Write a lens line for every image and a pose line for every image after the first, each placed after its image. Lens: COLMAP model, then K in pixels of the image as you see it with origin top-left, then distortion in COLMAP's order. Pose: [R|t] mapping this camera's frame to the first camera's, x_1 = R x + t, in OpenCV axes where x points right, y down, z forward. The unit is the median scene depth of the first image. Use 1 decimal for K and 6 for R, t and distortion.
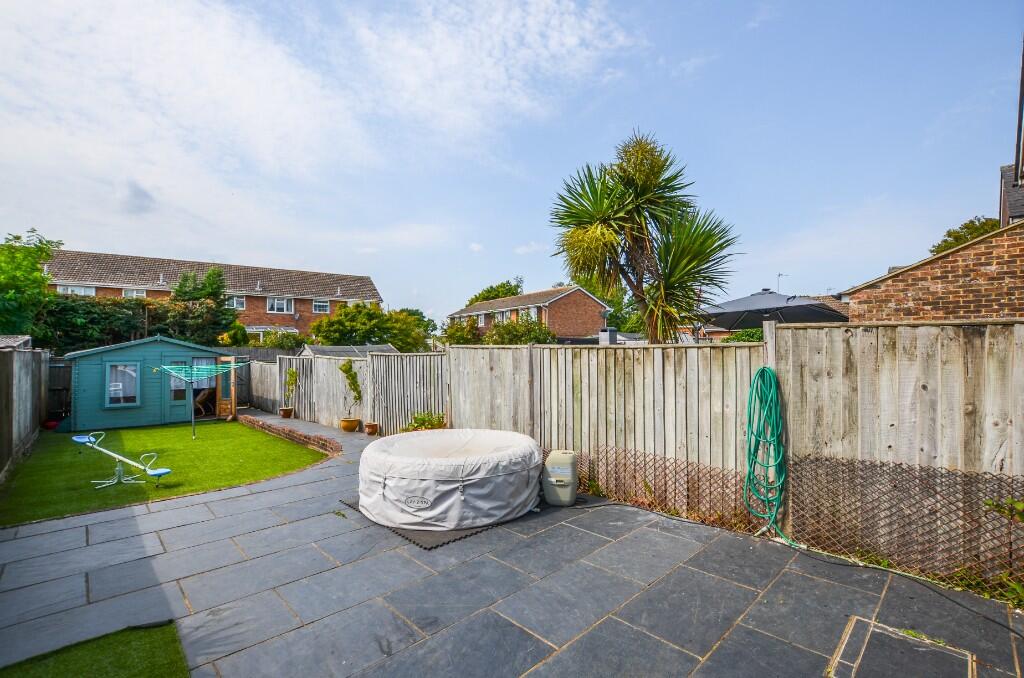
lens RADIAL K [[454.6, 0, 541.4], [0, 454.6, 343.5], [0, 0, 1]] dist [-0.027422, 0.000265]
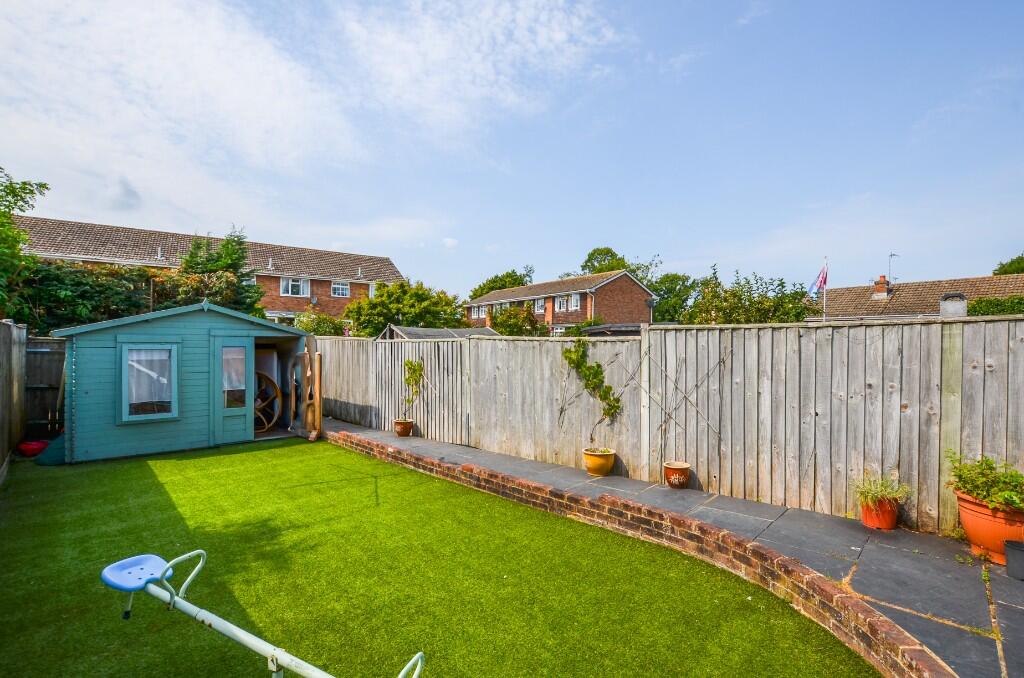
lens RADIAL K [[445.7, 0, 512.9], [0, 445.7, 343.8], [0, 0, 1]] dist [-0.028208, 0.000440]
pose [[0.999948, 0.009082, 0.004627, -0.231297], [-0.009132, 0.999897, 0.011048, 0.014938], [-0.004526, -0.011089, 0.999928, 0.206810]]
